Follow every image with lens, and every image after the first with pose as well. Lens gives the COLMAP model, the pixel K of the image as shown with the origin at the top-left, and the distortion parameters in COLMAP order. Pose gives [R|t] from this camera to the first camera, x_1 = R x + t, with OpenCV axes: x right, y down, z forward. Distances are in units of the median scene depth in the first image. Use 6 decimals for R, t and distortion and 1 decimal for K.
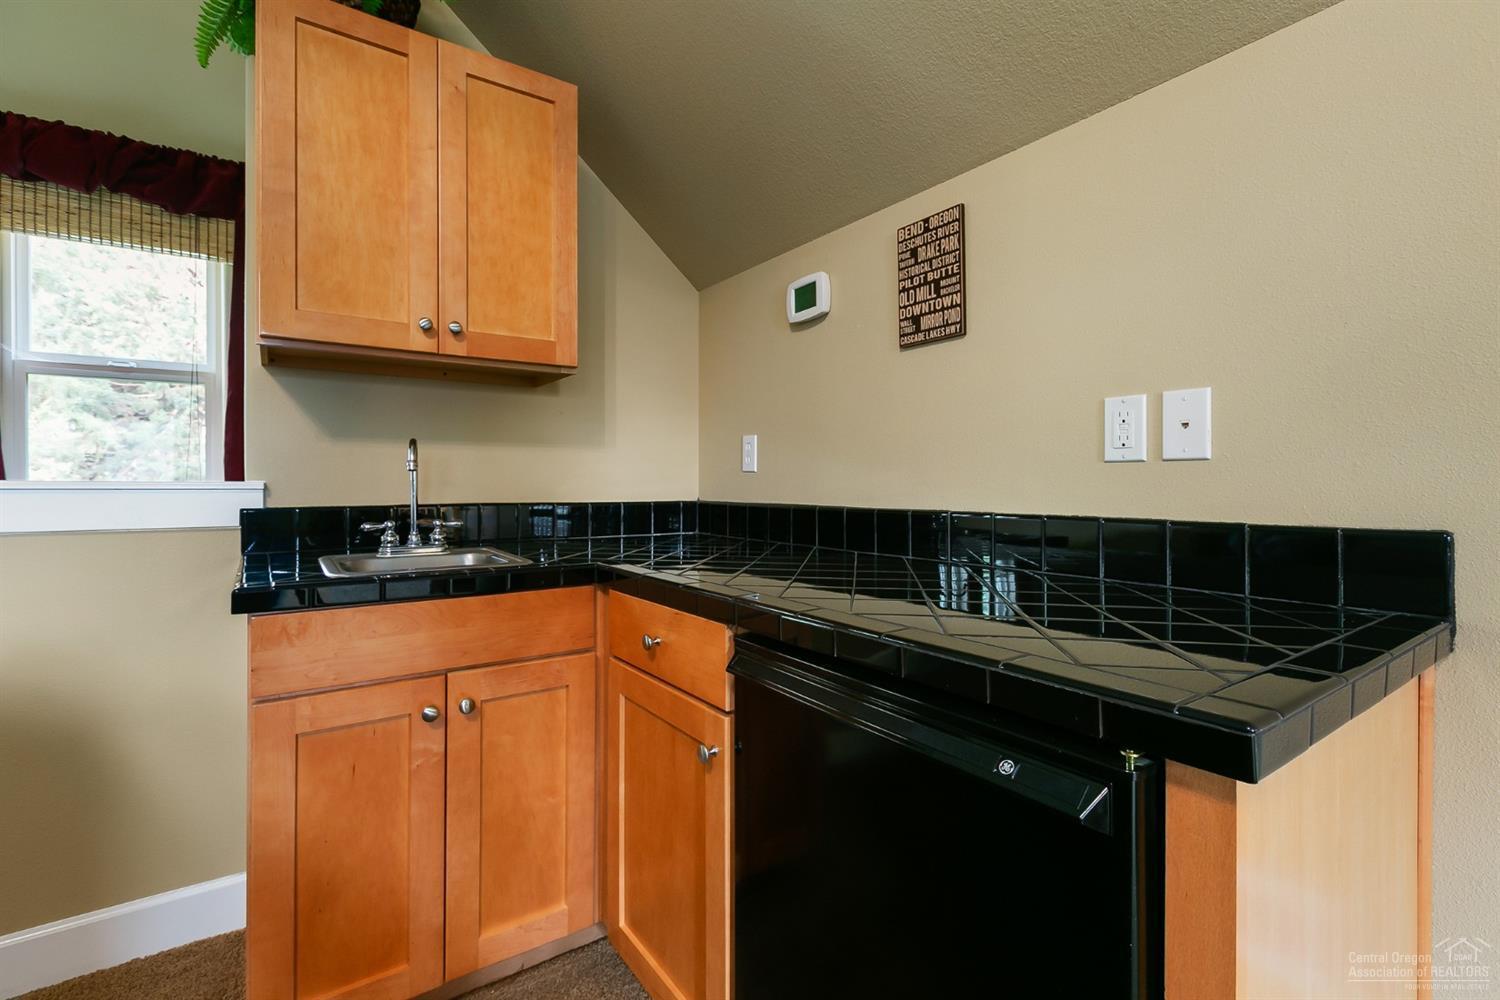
lens RADIAL K [[669.0, 0, 749.9], [0, 669.0, 485.7], [0, 0, 1]] dist [0.004673, 0.000397]
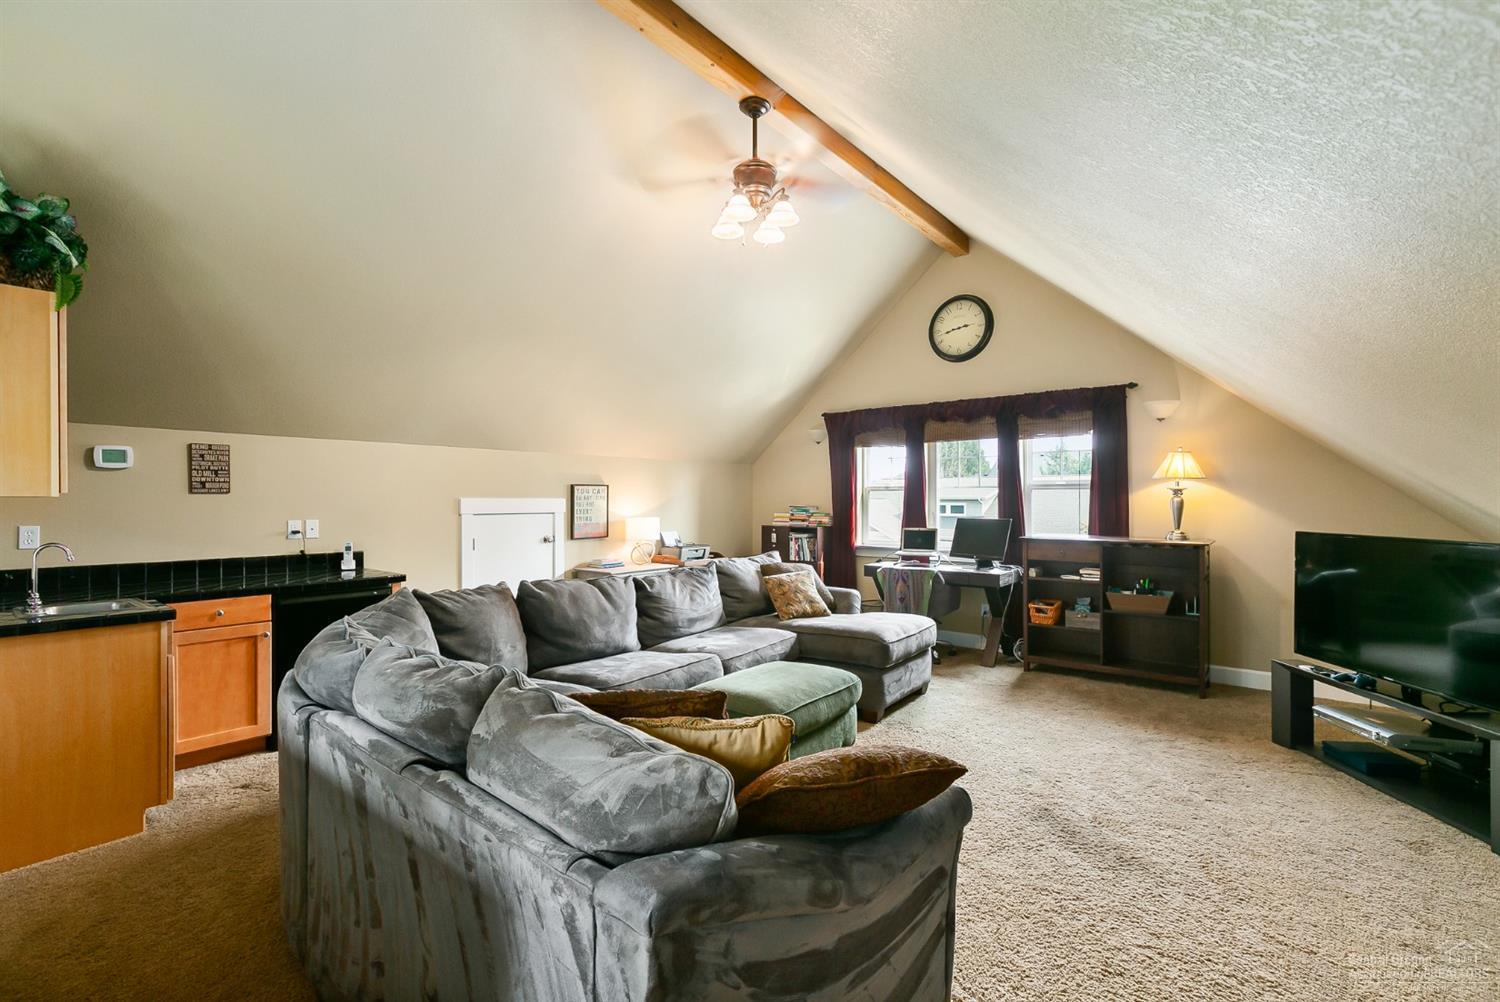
lens RADIAL K [[669.0, 0, 748.3], [0, 669.0, 502.6], [0, 0, 1]] dist [0.004673, 0.000397]
pose [[-0.268280, 0.006722, 0.963317, -2.709599], [-0.001869, 0.999970, -0.007499, -0.160727], [-0.963339, -0.003812, -0.268260, -0.287826]]
